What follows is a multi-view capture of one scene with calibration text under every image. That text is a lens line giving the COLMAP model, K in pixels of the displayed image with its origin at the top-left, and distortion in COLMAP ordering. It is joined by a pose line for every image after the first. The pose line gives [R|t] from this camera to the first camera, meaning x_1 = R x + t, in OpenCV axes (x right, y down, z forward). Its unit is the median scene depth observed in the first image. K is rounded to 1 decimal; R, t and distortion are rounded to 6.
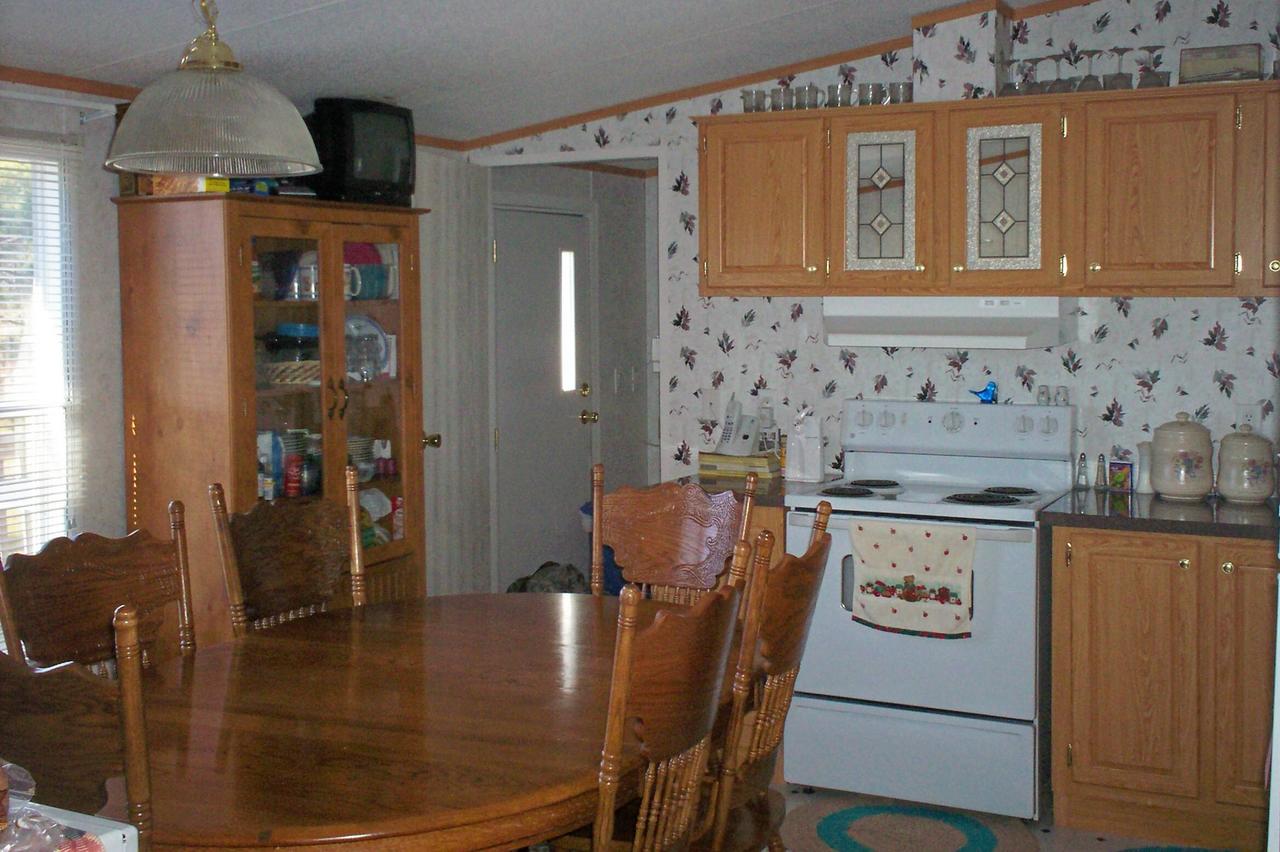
lens RADIAL K [[1404.6, 0, 639.8], [0, 1404.6, 423.1], [0, 0, 1]] dist [0.111996, 0.000000]
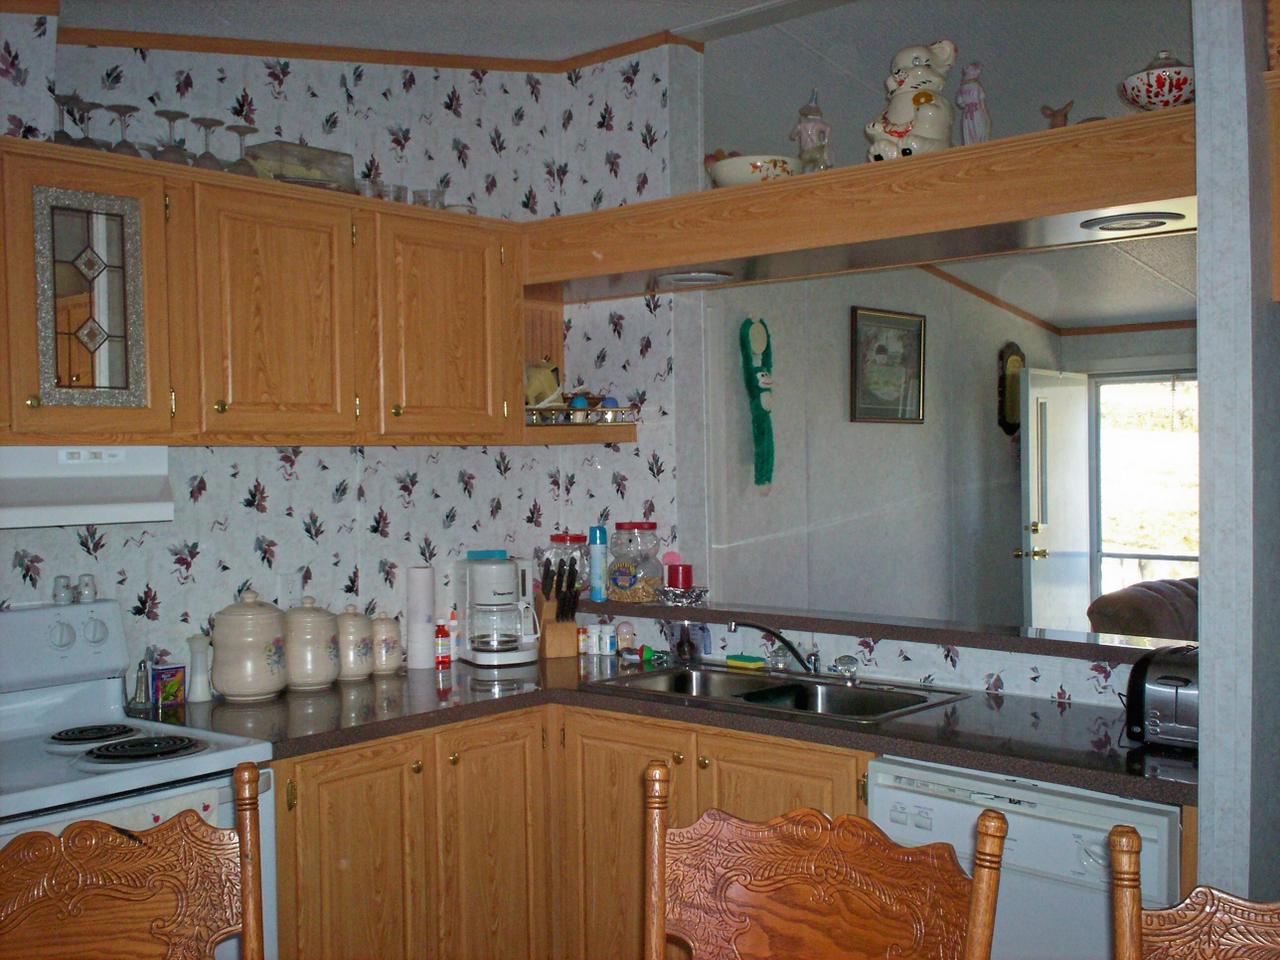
lens RADIAL K [[1337.4, 0, 632.7], [0, 1337.4, 516.5], [0, 0, 1]] dist [0.003602, 0.000000]
pose [[0.274091, -0.051386, 0.960330, -0.282850], [0.102157, 0.994477, 0.024056, -0.045555], [-0.956262, 0.091510, 0.277827, 0.584108]]
